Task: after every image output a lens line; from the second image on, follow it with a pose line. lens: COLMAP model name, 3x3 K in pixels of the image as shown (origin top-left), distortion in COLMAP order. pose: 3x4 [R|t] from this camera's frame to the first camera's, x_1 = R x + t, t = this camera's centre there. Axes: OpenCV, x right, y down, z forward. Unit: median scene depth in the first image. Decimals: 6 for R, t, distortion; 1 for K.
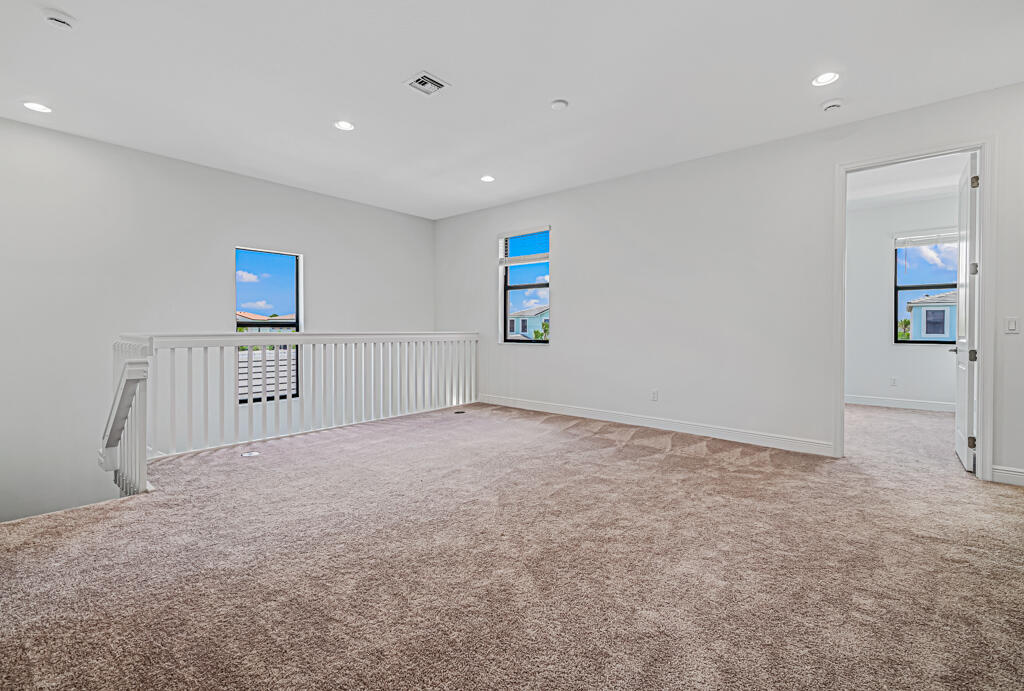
lens RADIAL K [[446.3, 0, 509.1], [0, 446.3, 335.6], [0, 0, 1]] dist [-0.000903, 0.000104]
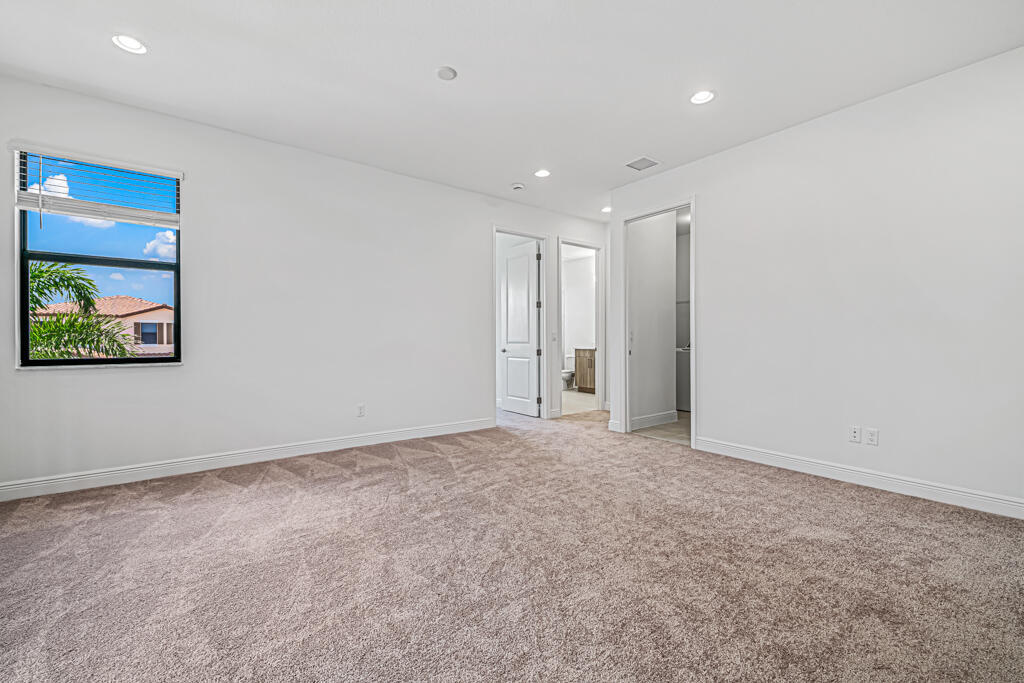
lens RADIAL K [[433.3, 0, 511.0], [0, 433.3, 345.7], [0, 0, 1]] dist [0.003441, 0.000340]
pose [[0.214893, -0.011853, 0.976566, -0.476238], [0.018241, 0.999801, 0.008121, -0.002078], [-0.976467, 0.016069, 0.215066, 0.504388]]
